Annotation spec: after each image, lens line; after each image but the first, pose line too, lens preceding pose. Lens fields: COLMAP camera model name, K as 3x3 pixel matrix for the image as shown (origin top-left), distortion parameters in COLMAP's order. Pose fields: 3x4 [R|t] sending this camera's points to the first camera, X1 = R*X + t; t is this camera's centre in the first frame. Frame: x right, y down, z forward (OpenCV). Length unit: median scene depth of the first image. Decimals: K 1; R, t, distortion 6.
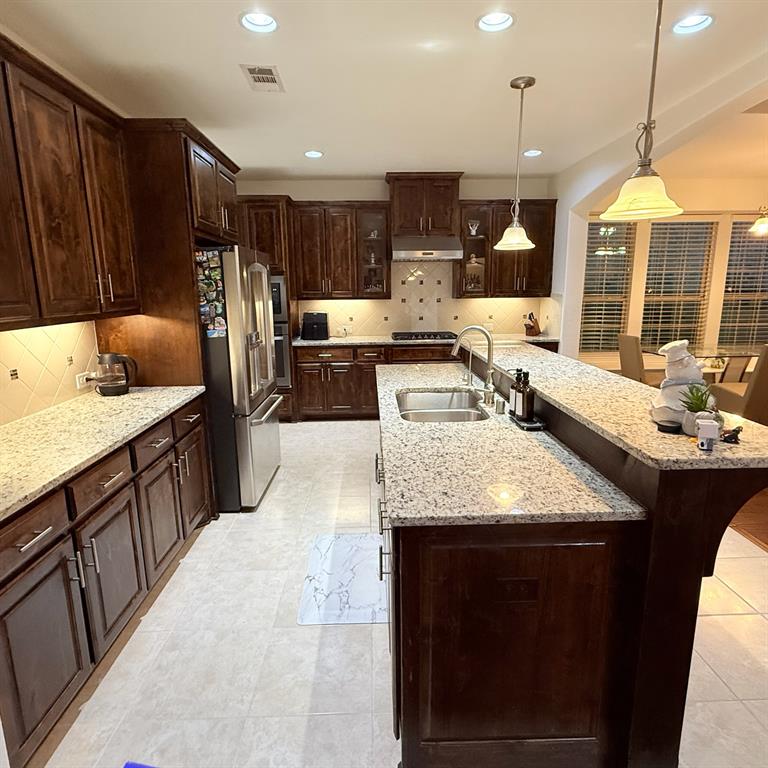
lens RADIAL K [[472.6, 0, 382.1], [0, 472.6, 382.1], [0, 0, 1]] dist [0.001116, -0.002107]
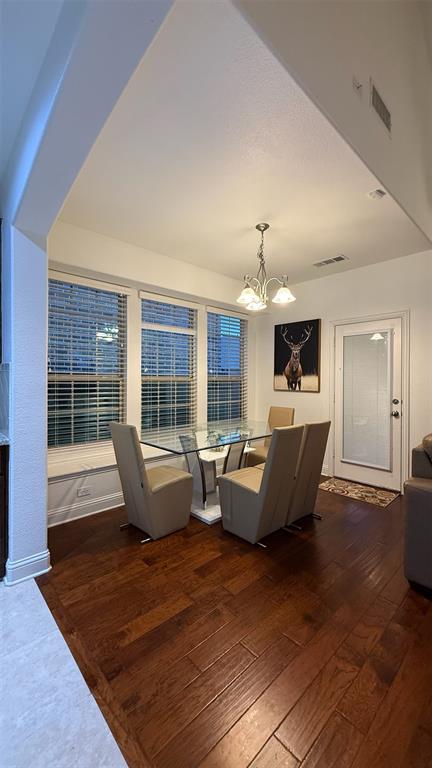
lens RADIAL K [[303.7, 0, 216.6], [0, 303.7, 383.6], [0, 0, 1]] dist [-0.012634, -0.000134]
pose [[0.750446, 0.006573, 0.660899, 0.593154], [0.116012, 0.983116, -0.141508, -0.141350], [-0.650670, 0.182866, 0.737013, 1.016879]]
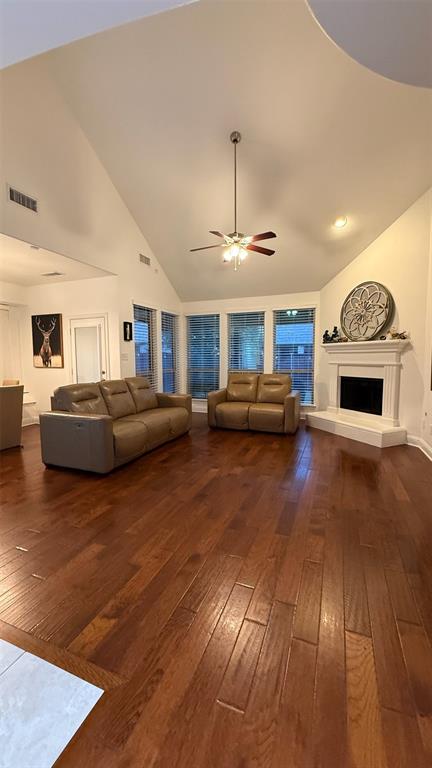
lens RADIAL K [[303.7, 0, 220.3], [0, 303.7, 384.4], [0, 0, 1]] dist [-0.012634, -0.000134]
pose [[0.378803, -0.078430, 0.922148, 0.472376], [0.185415, 0.982632, 0.007409, 0.036352], [-0.906713, 0.168174, 0.386766, 0.077541]]
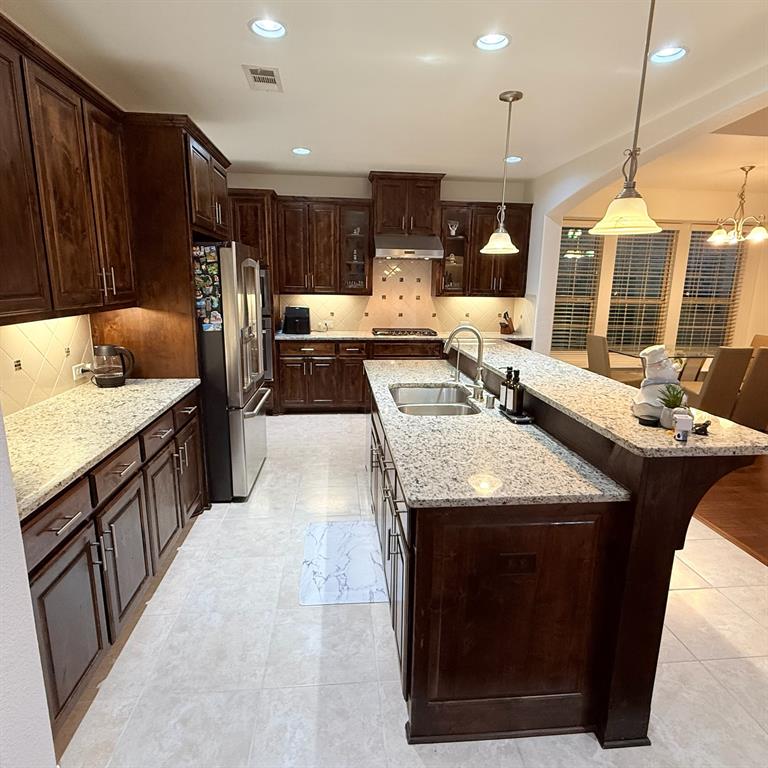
lens RADIAL K [[472.6, 0, 381.7], [0, 472.6, 382.7], [0, 0, 1]] dist [0.001116, -0.002107]
pose [[0.997500, 0.012358, 0.069574, -0.057006], [-0.013336, 0.999819, 0.013603, -0.002096], [-0.069393, -0.014497, 0.997484, -0.045884]]
